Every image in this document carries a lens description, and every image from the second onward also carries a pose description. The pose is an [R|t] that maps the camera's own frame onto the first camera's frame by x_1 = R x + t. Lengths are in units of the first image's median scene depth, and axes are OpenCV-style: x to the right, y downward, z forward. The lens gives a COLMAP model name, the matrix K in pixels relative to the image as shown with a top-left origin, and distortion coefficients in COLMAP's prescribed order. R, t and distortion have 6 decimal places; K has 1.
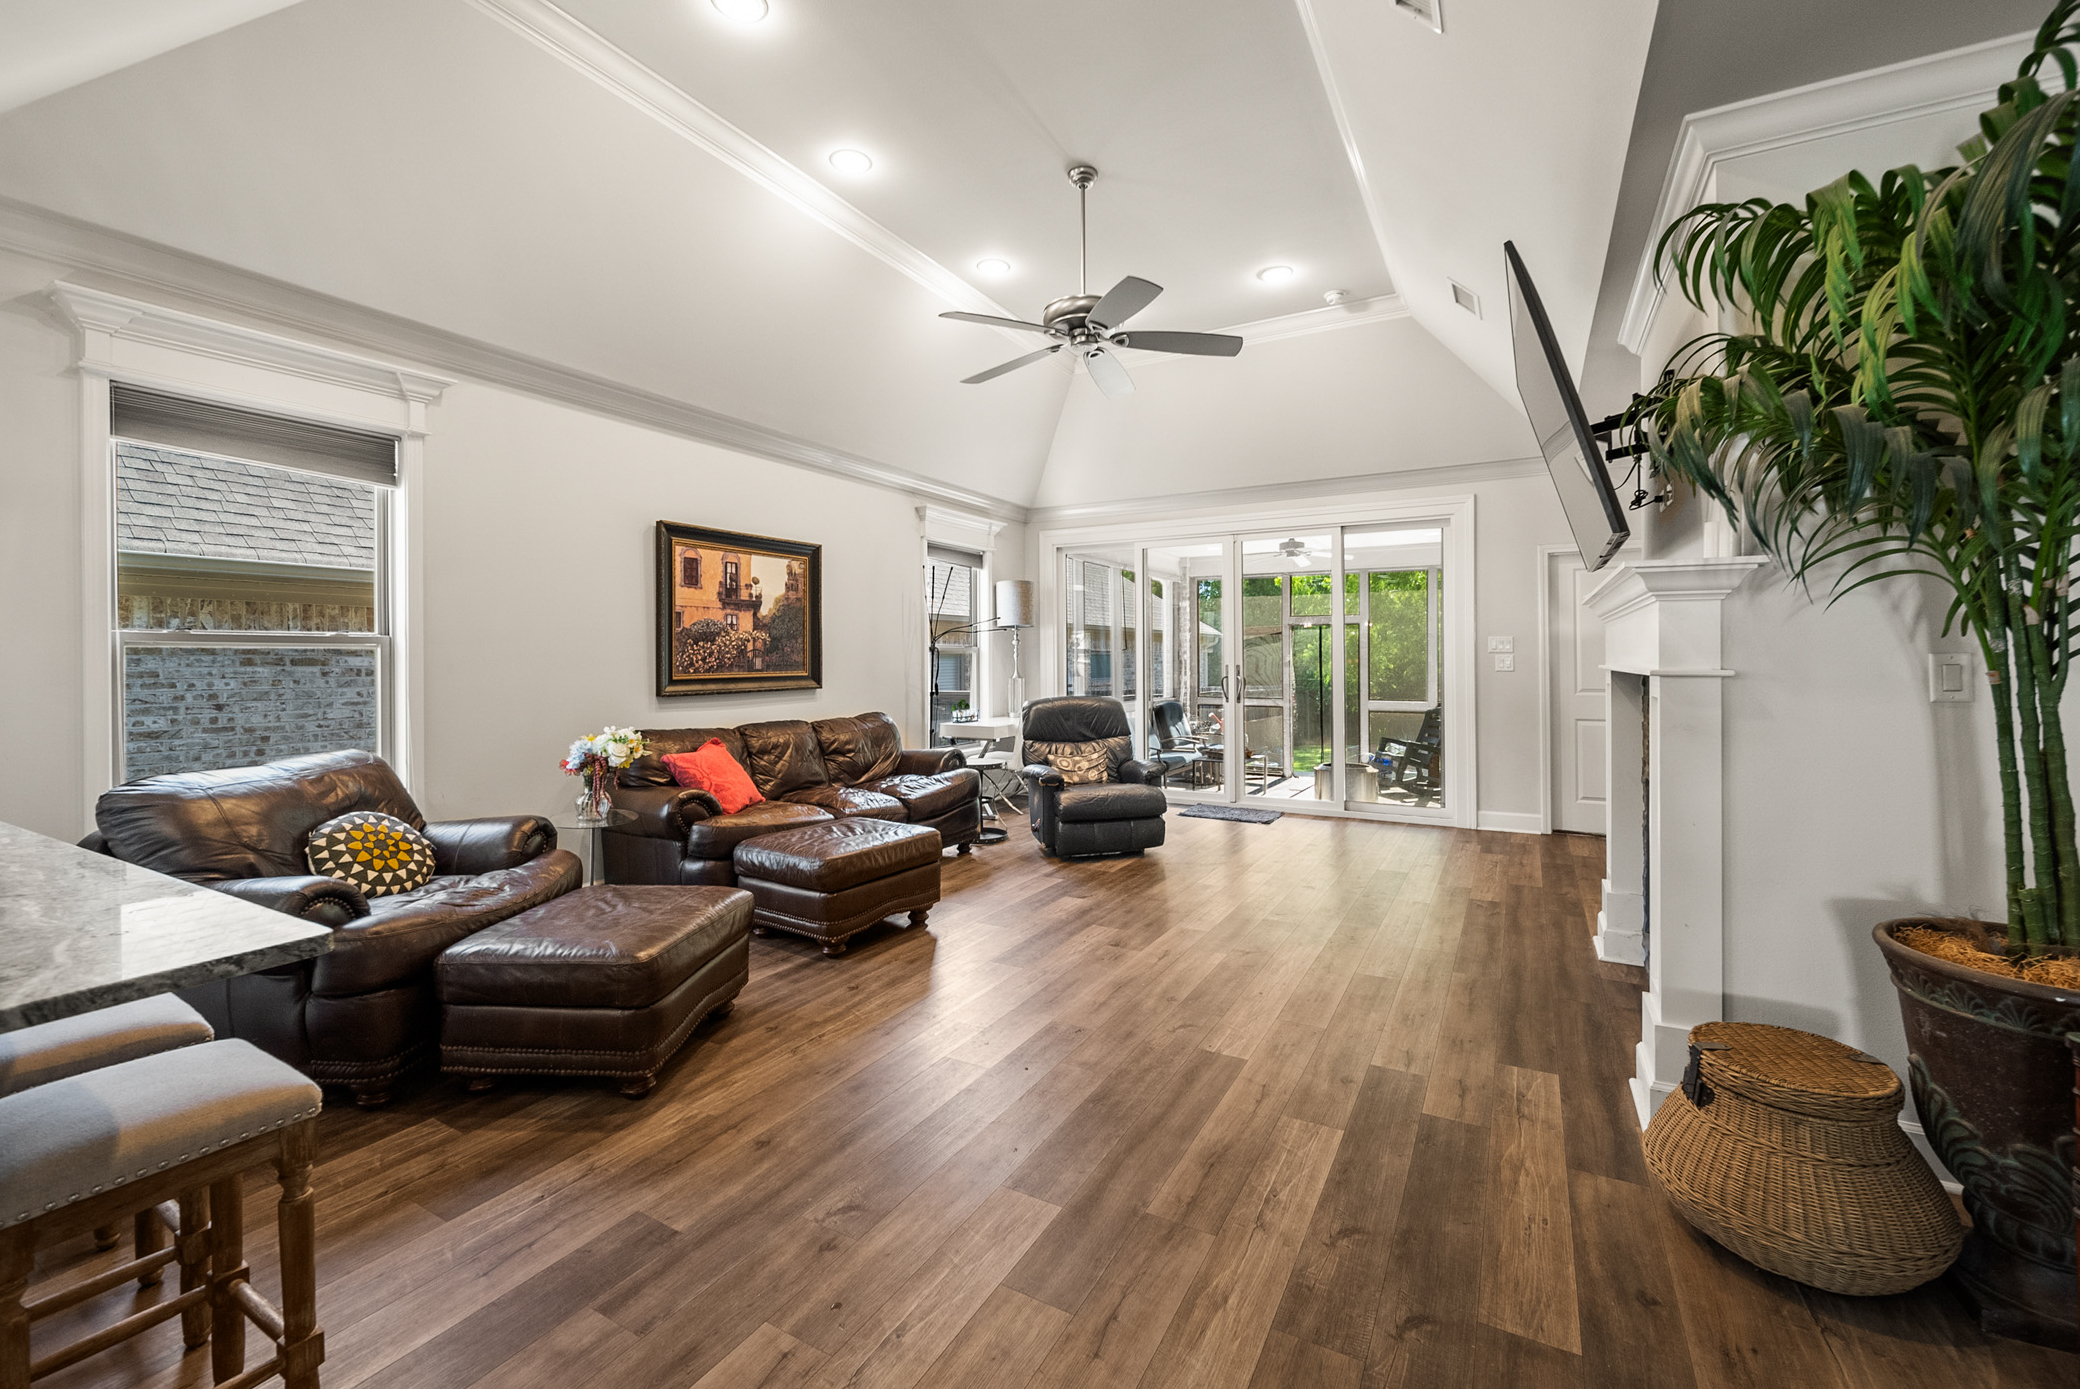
lens RADIAL K [[846.5, 0, 1056.9], [0, 846.5, 660.5], [0, 0, 1]] dist [-0.001177, -0.000111]
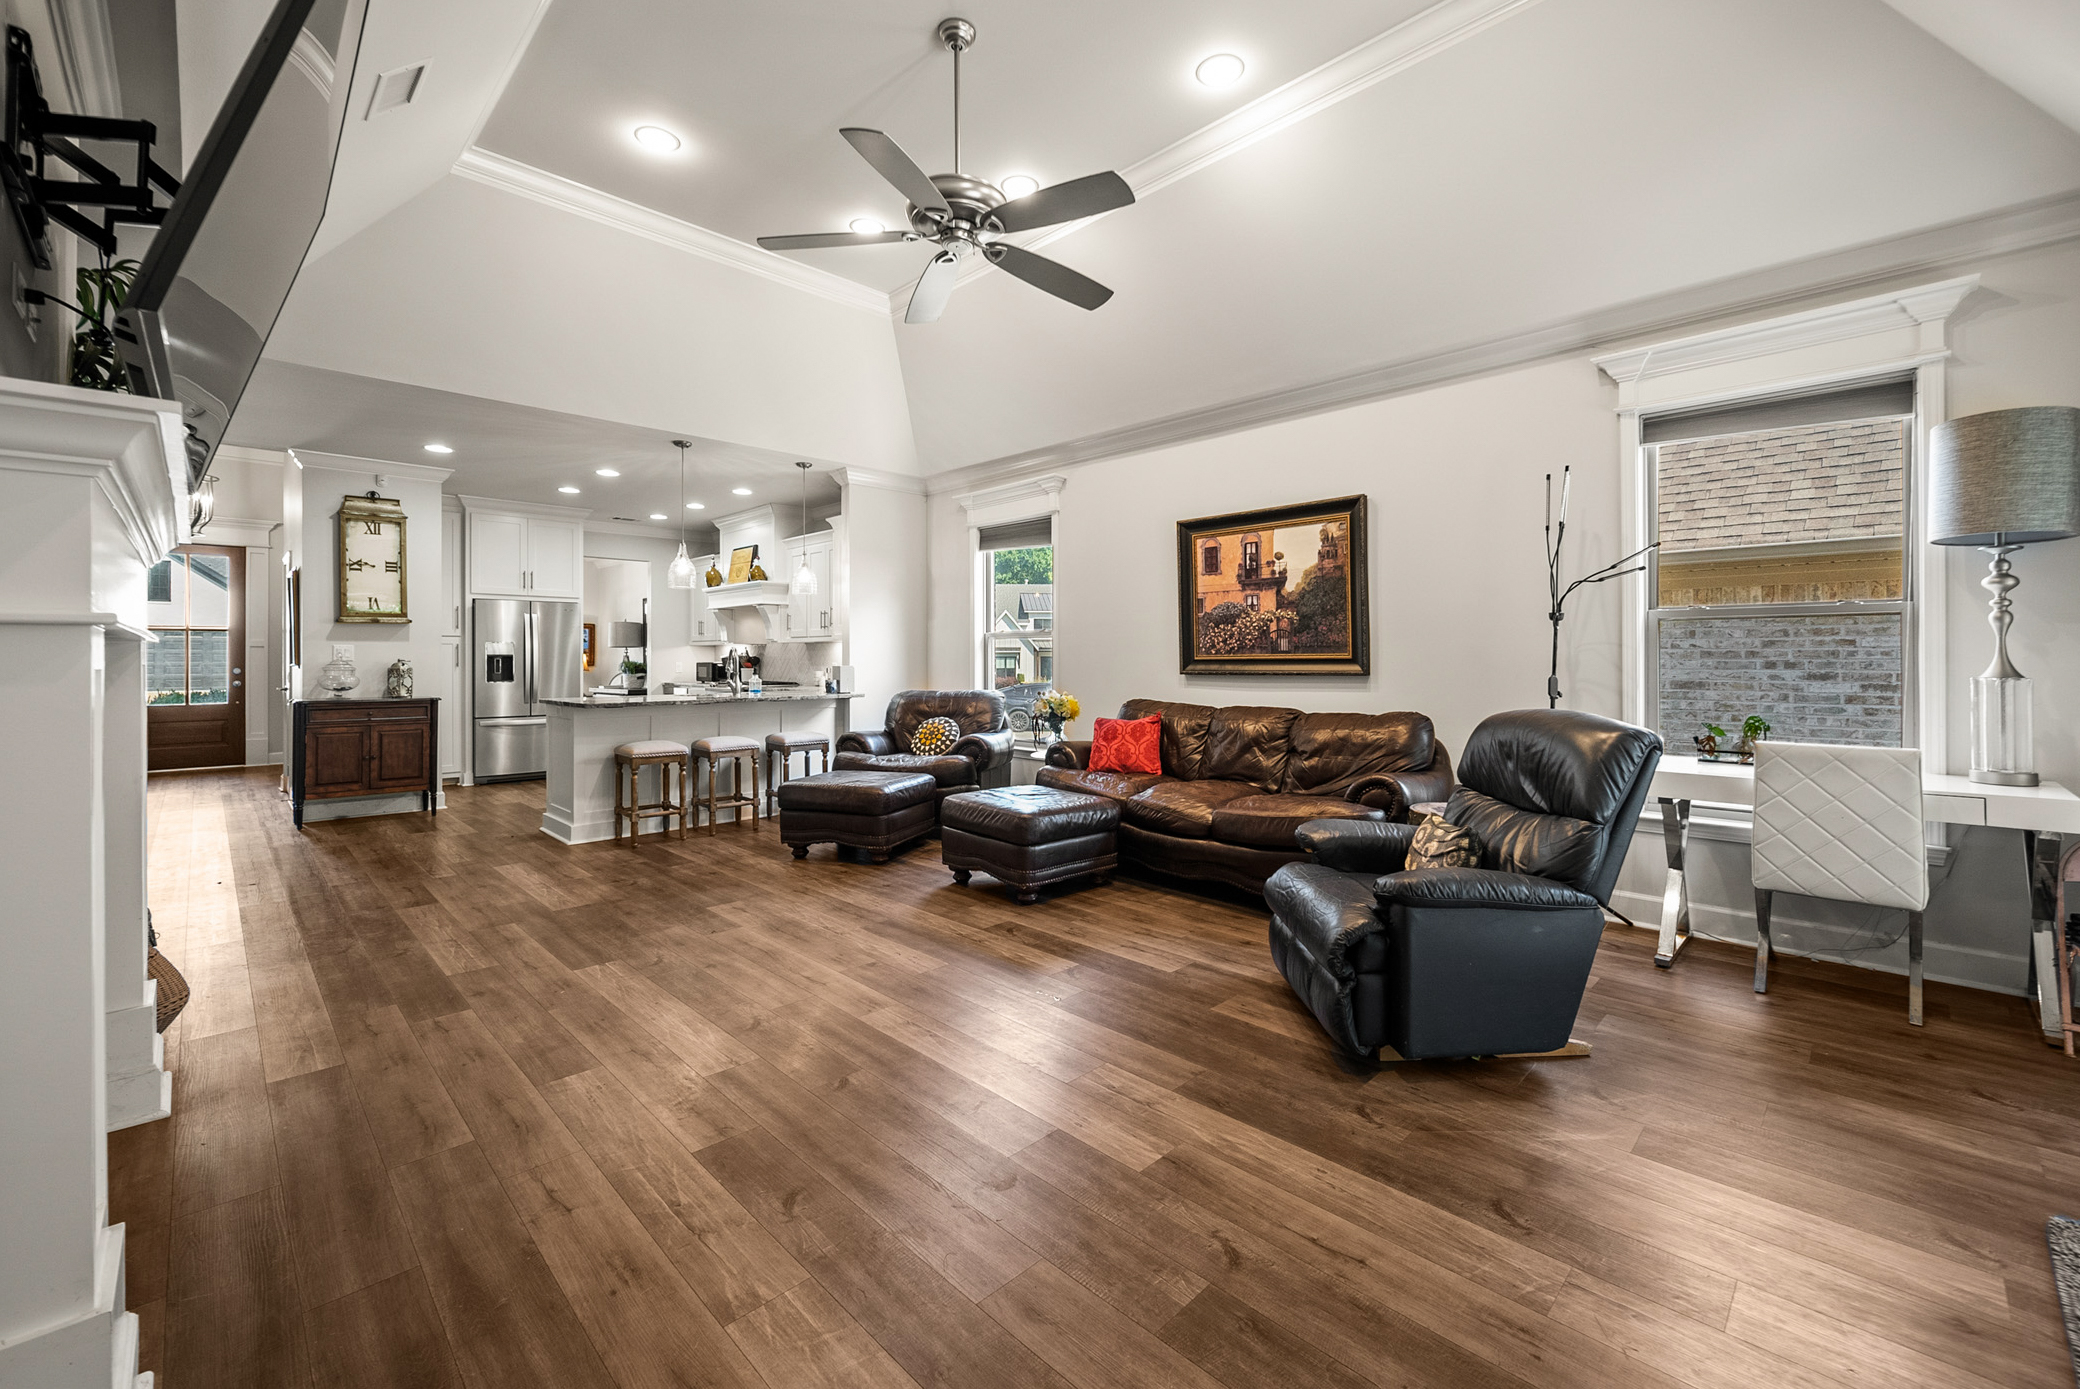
lens RADIAL K [[846.5, 0, 1056.9], [0, 846.5, 660.5], [0, 0, 1]] dist [-0.001177, -0.000111]
pose [[-0.271863, 0.005533, -0.962320, 0.652156], [-0.000157, 0.999983, 0.005794, 0.016663], [0.962336, 0.001726, -0.271858, 1.091808]]
